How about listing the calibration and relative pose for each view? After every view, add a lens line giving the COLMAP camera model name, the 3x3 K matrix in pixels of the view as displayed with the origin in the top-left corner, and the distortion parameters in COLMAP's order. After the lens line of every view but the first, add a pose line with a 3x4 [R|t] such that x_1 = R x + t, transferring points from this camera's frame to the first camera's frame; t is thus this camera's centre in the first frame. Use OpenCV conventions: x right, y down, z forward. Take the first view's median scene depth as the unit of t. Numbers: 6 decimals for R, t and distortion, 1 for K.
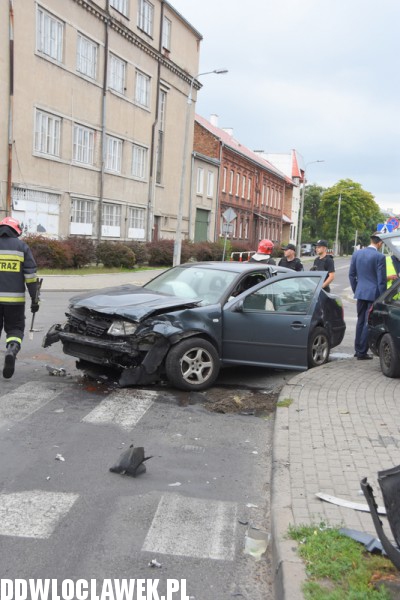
lens RADIAL K [[712.9, 0, 203.7], [0, 712.9, 302.2], [0, 0, 1]] dist [0.071416, 0.000000]
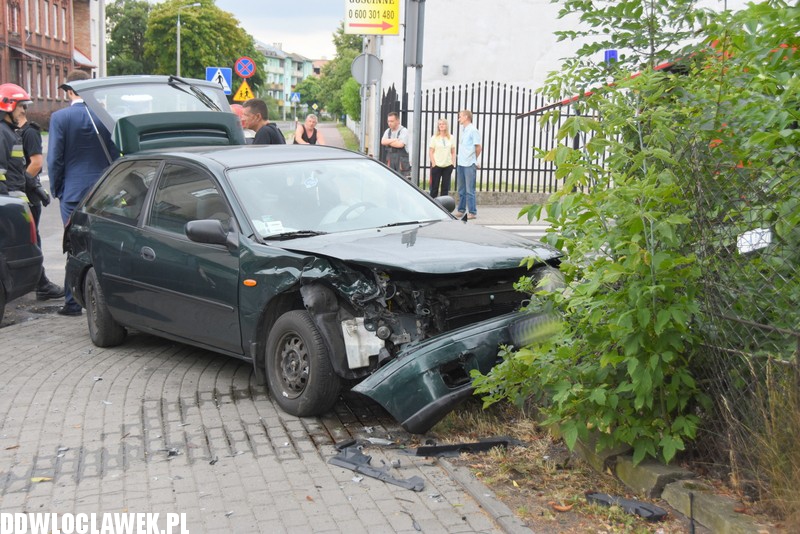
lens RADIAL K [[1217.6, 0, 395.2], [0, 1217.6, 277.9], [0, 0, 1]] dist [0.233416, 0.000000]
pose [[0.942510, -0.069580, 0.326855, 0.055127], [0.050507, 0.996508, 0.066494, 0.000322], [-0.330340, -0.046163, 0.942733, 0.014565]]
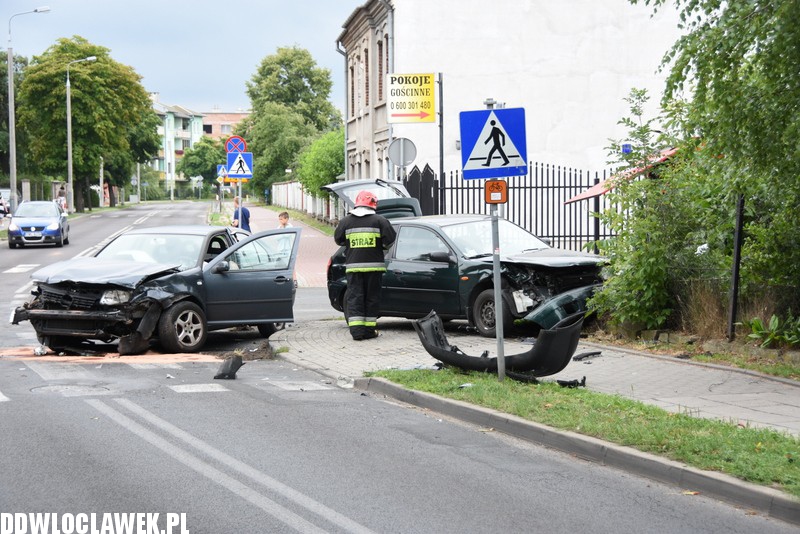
lens RADIAL K [[1807.9, 0, 397.0], [0, 1807.9, 270.5], [0, 0, 1]] dist [0.541343, 0.000000]
pose [[0.923005, -0.080073, 0.376363, -0.207726], [0.092215, 0.995636, -0.014326, 0.021114], [-0.373574, 0.047929, 0.926361, -0.446167]]
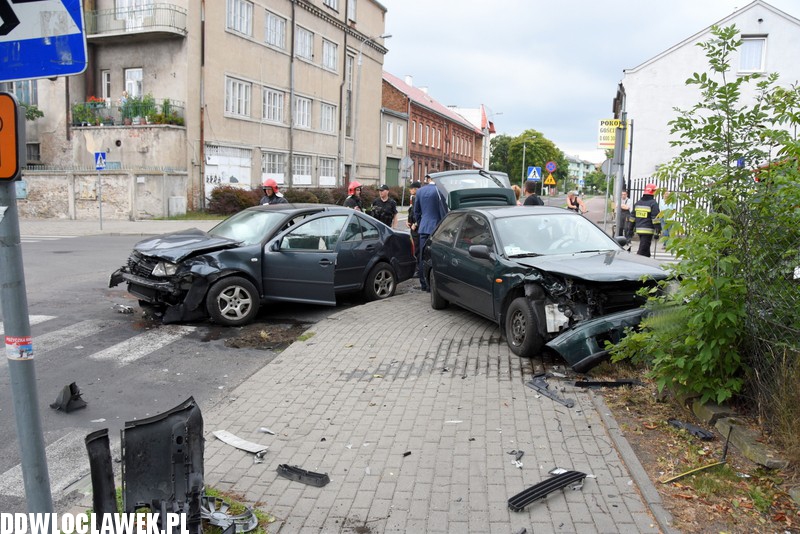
lens RADIAL K [[620.2, 0, 399.4], [0, 620.2, 274.5], [0, 0, 1]] dist [-0.162421, 0.110565]
pose [[0.999054, -0.021017, -0.038079, 0.079949], [0.023111, 0.998196, 0.055416, 0.000483], [0.036845, -0.056244, 0.997737, 0.028808]]
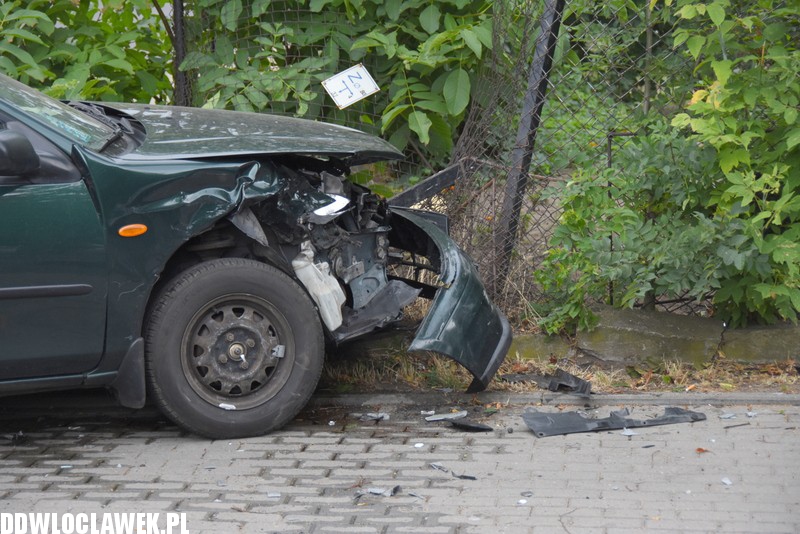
lens RADIAL K [[2761.6, 0, 401.6], [0, 2761.6, 266.2], [0, 0, 1]] dist [0.962547, 0.000000]
pose [[-0.008149, -0.170711, 0.985287, -0.196552], [0.100897, 0.980151, 0.170655, -0.029506], [-0.994863, 0.100804, 0.009237, 0.222499]]
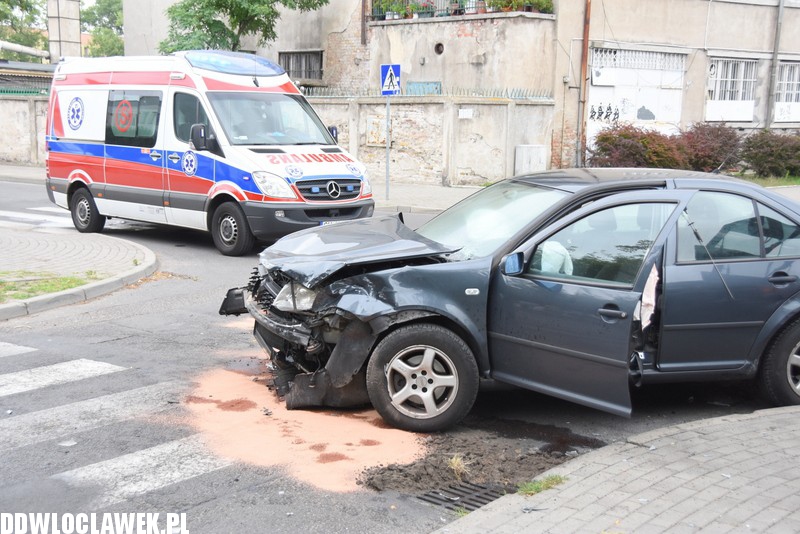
lens RADIAL K [[1088.4, 0, 393.8], [0, 1088.4, 279.1], [0, 0, 1]] dist [0.154538, 0.000000]
pose [[0.843450, 0.047346, -0.535117, 0.110427], [-0.023660, 0.998416, 0.051044, -0.005911], [0.536686, -0.030393, 0.843235, 0.104268]]
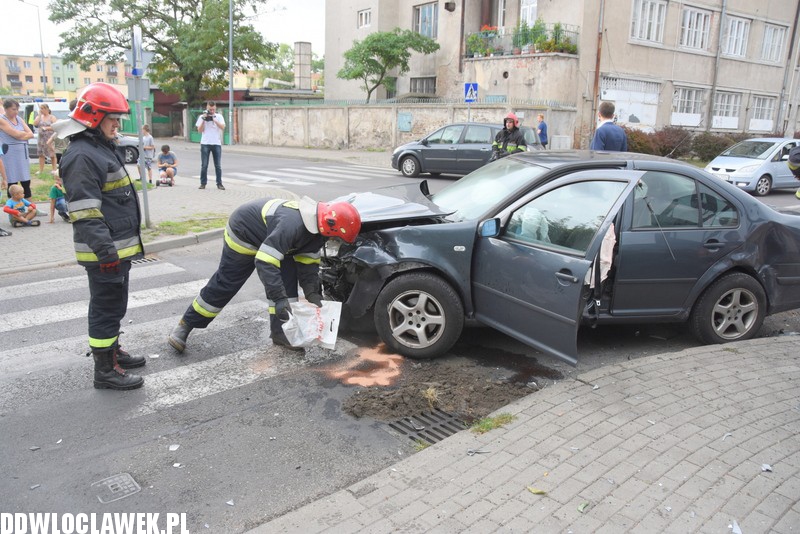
lens RADIAL K [[620.2, 0, 399.3], [0, 620.2, 279.3], [0, 0, 1]] dist [-0.162421, 0.110565]
pose [[0.757176, 0.138390, -0.638383, 0.092737], [-0.042137, 0.985612, 0.163685, -0.009326], [0.651851, -0.097039, 0.752113, 0.174397]]
